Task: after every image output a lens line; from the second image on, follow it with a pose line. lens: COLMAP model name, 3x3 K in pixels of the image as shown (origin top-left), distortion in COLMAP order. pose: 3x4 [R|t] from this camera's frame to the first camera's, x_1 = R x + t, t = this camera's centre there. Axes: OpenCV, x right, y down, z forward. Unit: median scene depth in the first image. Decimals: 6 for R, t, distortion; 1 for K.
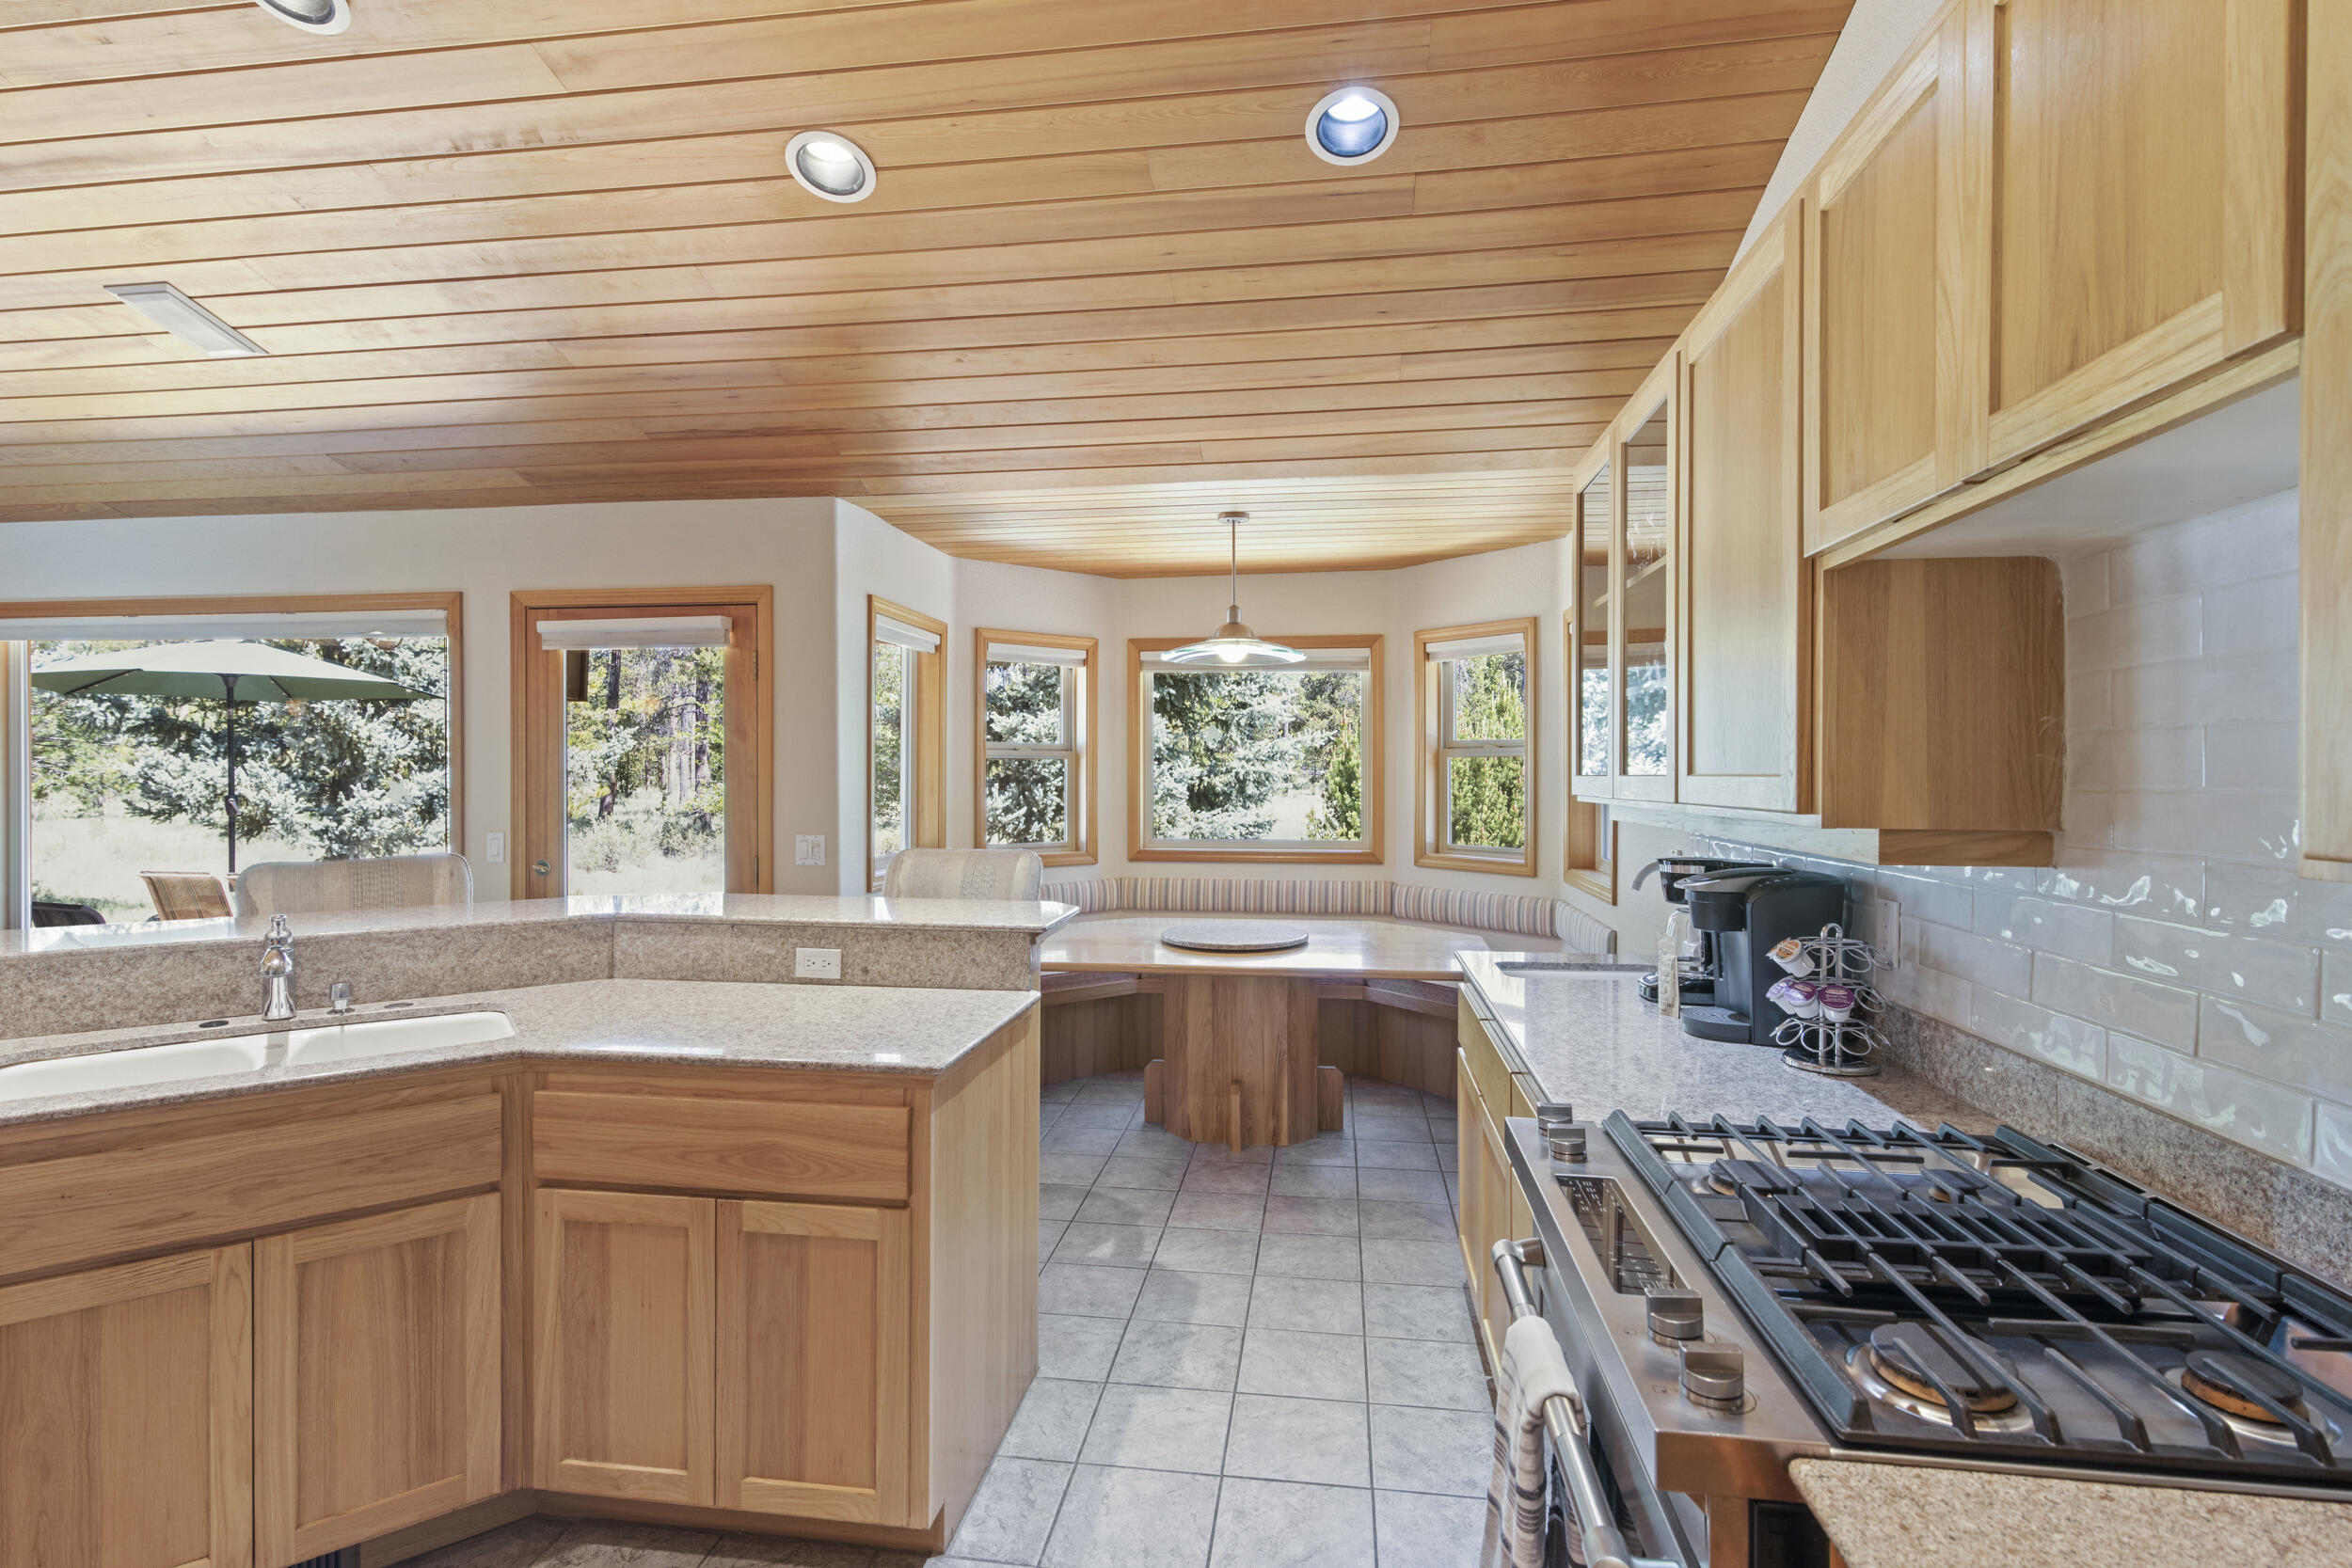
lens RADIAL K [[1102.2, 0, 1183.6], [0, 1102.2, 783.5], [0, 0, 1]] dist [0.002107, 0.000138]
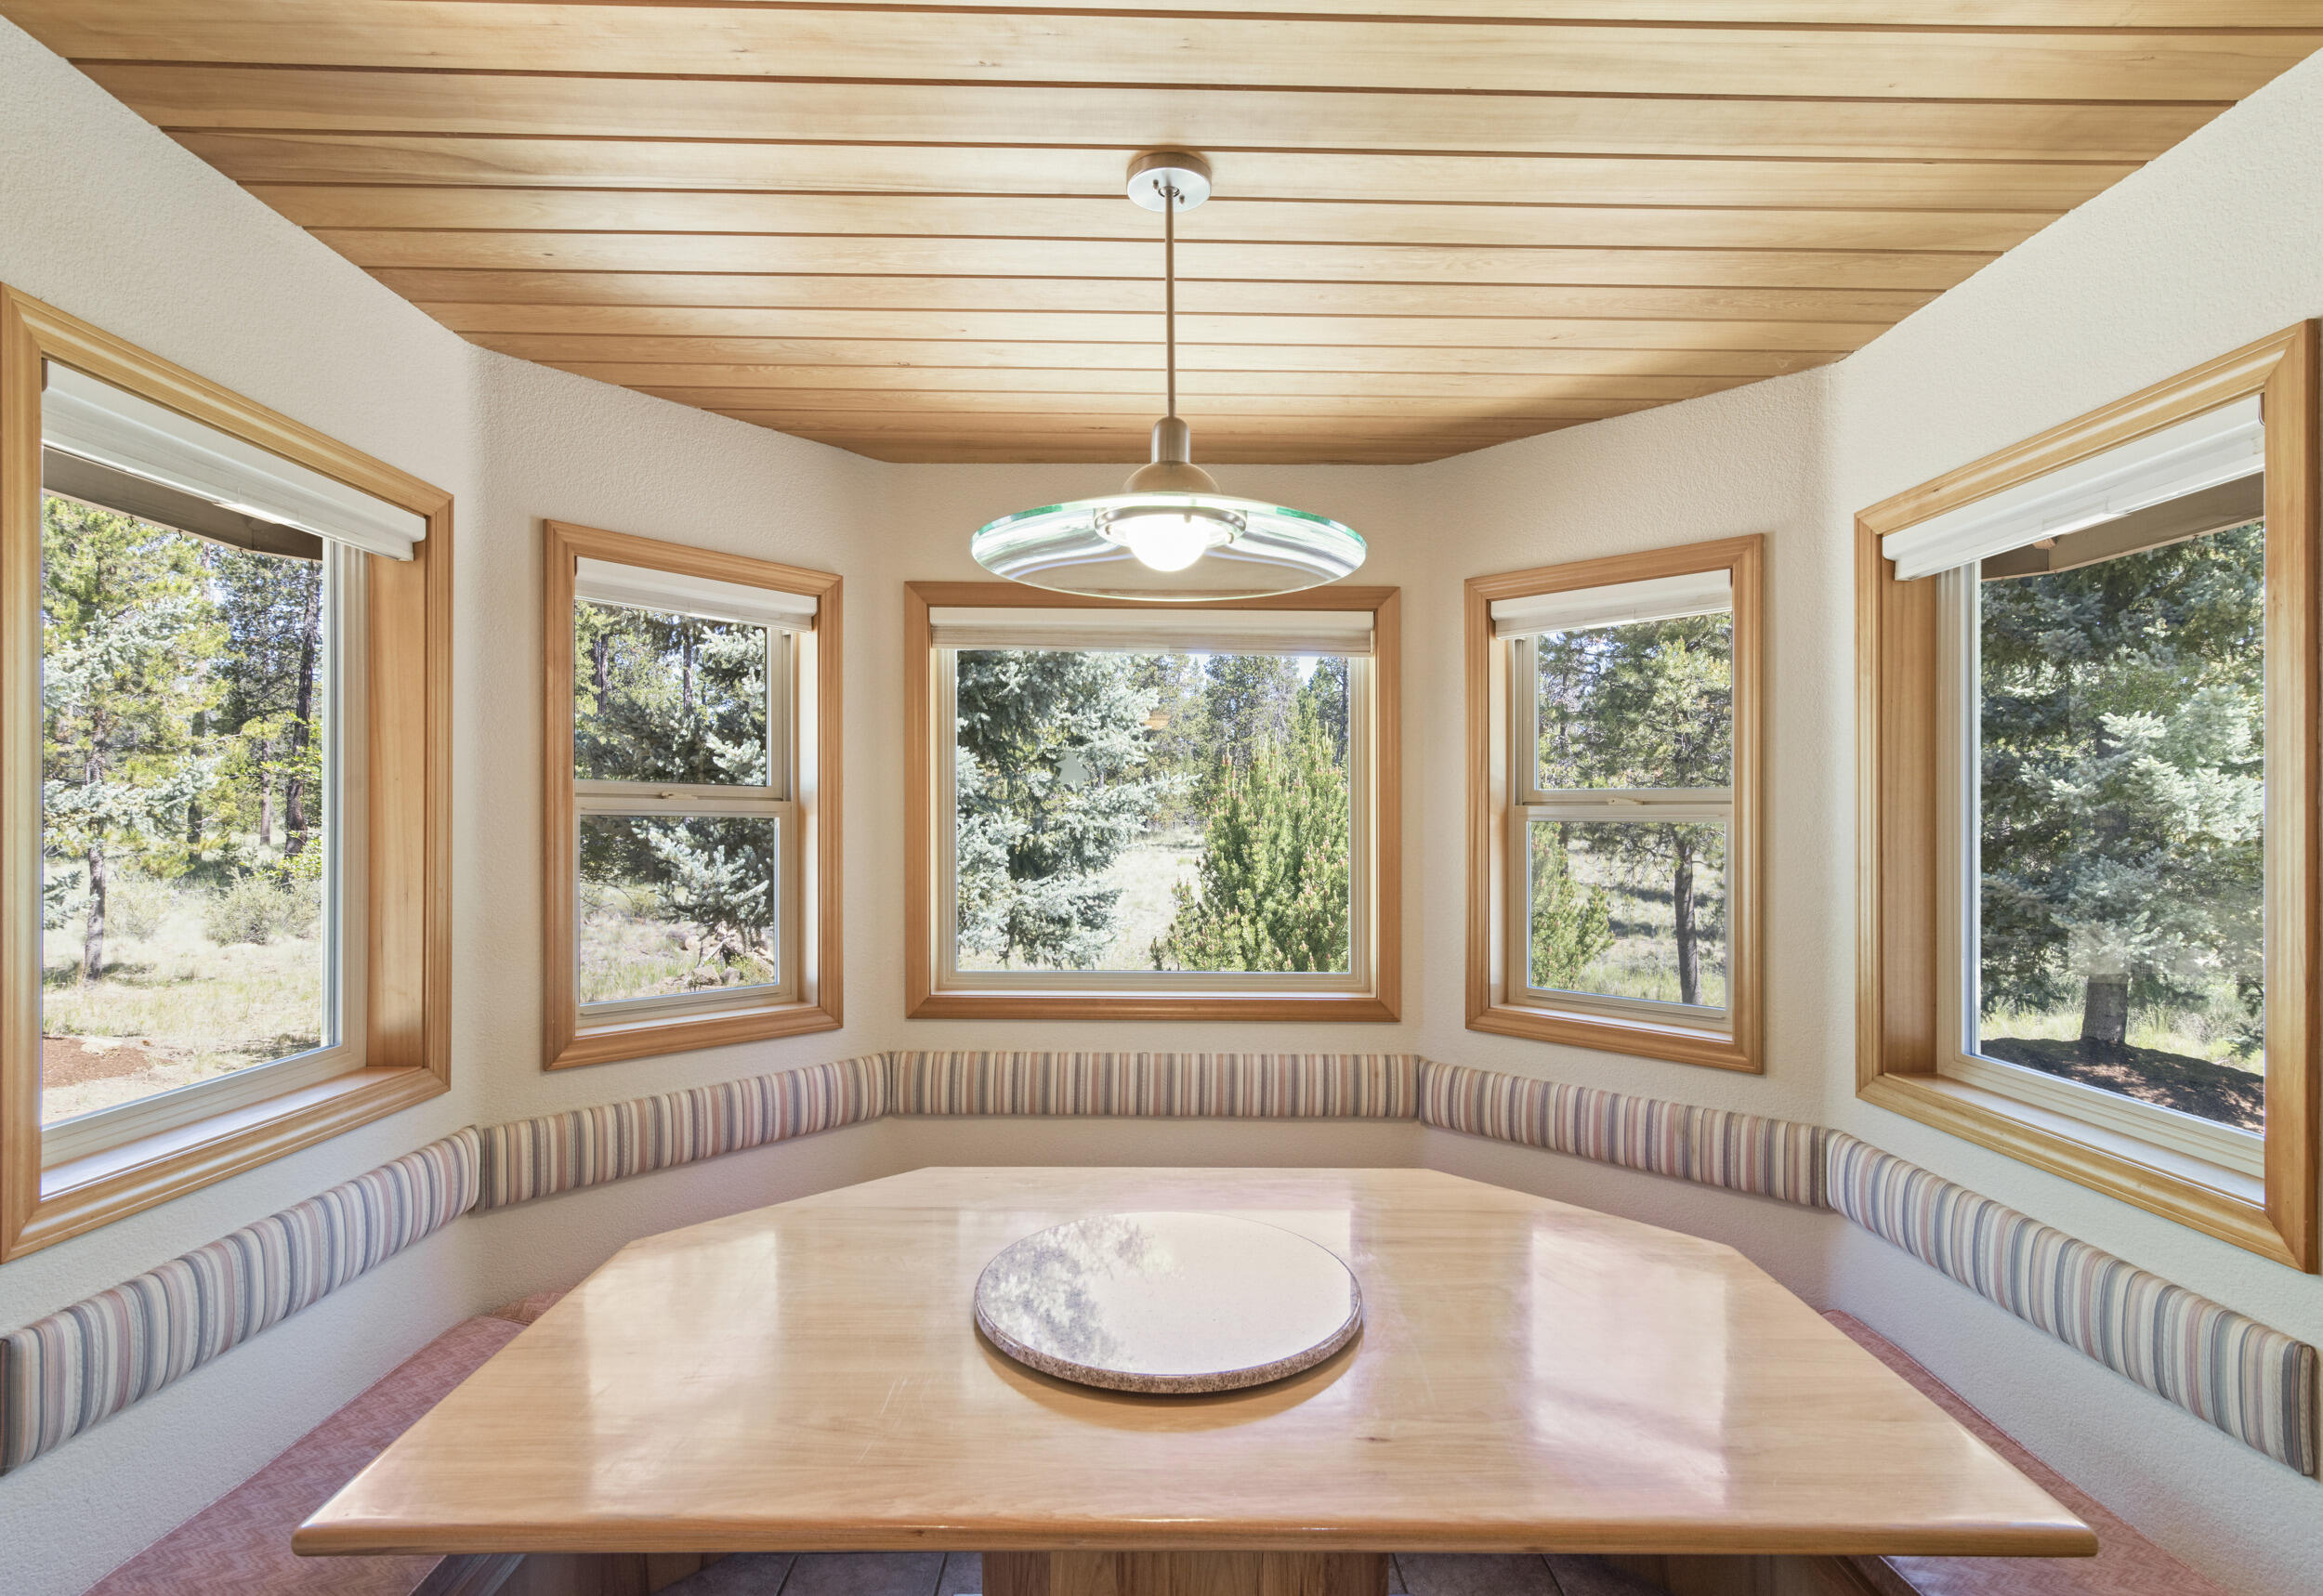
lens RADIAL K [[1111.0, 0, 1189.3], [0, 1111.0, 885.4], [0, 0, 1]] dist [0.003910, 0.000277]
pose [[0.984730, -0.002617, 0.174068, -0.006264], [-0.005817, 0.998834, 0.047924, -0.009425], [-0.173991, -0.048205, 0.983567, 0.272451]]
